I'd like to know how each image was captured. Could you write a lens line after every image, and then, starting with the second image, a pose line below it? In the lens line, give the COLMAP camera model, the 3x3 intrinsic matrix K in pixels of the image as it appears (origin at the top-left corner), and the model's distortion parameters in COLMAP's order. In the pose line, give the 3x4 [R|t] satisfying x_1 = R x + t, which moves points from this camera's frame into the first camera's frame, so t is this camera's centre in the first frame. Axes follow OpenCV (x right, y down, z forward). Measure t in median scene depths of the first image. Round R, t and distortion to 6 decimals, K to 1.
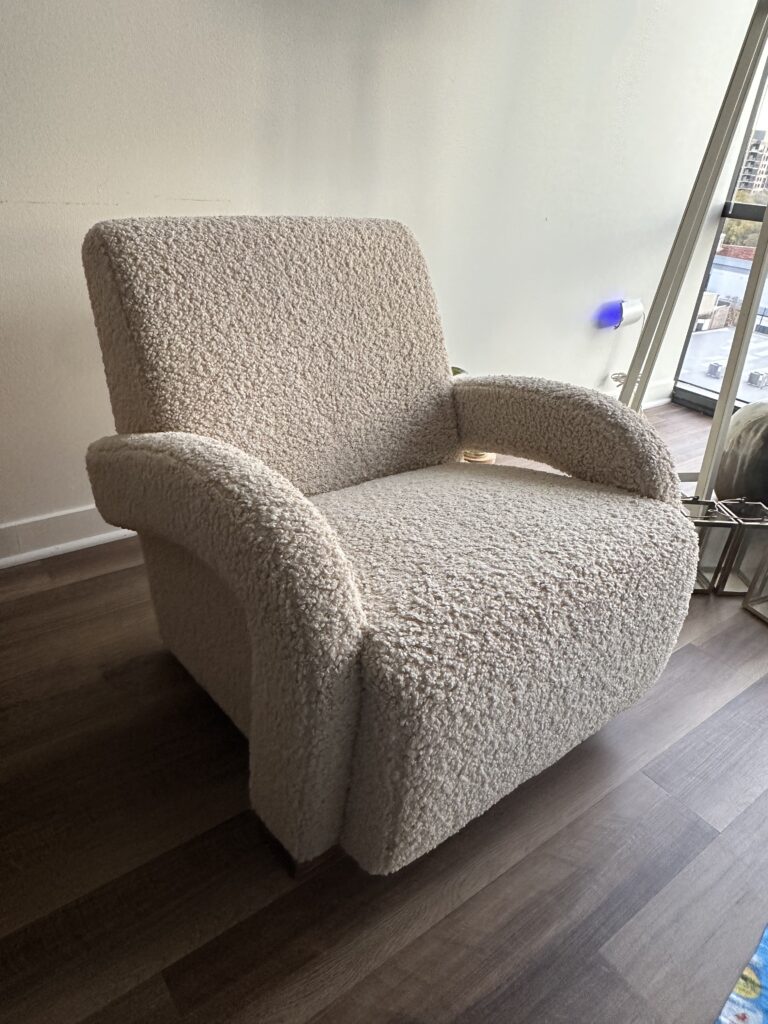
lens RADIAL K [[698.7, 0, 380.0], [0, 698.7, 503.5], [0, 0, 1]] dist [0.009085, 0.007090]
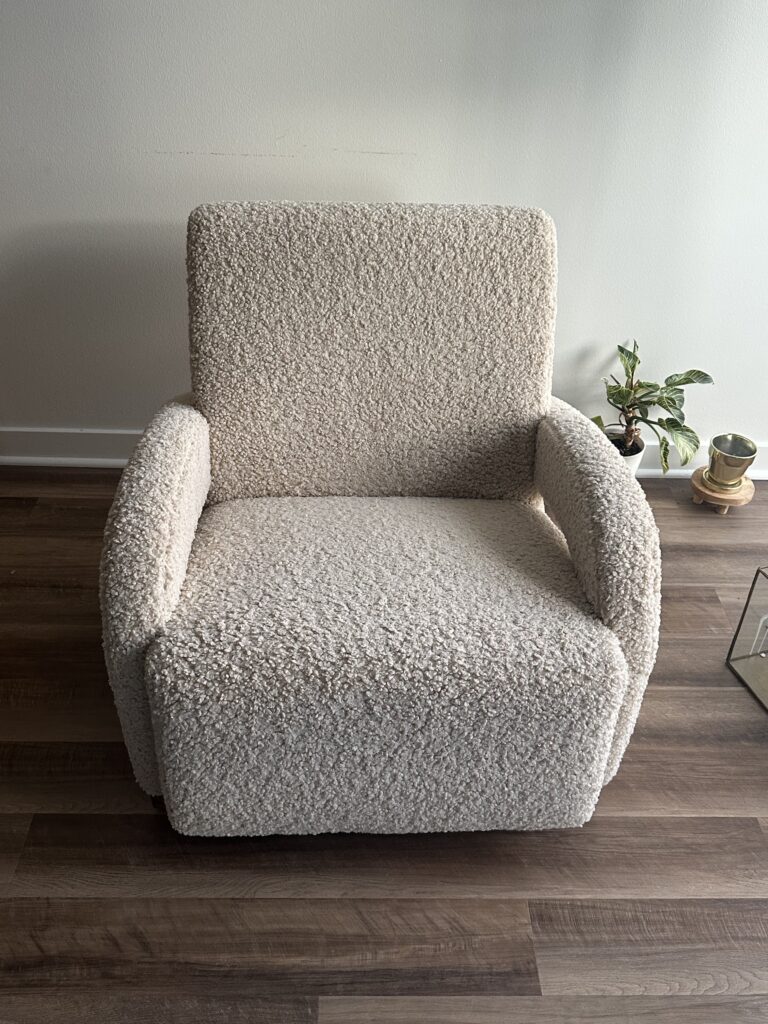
lens RADIAL K [[918.3, 0, 385.2], [0, 918.3, 520.3], [0, 0, 1]] dist [0.136950, -0.009053]
pose [[0.805504, 0.309985, -0.505048, 0.725044], [-0.244423, 0.950192, 0.193371, -0.282772], [0.539835, -0.032316, 0.841150, -0.098706]]
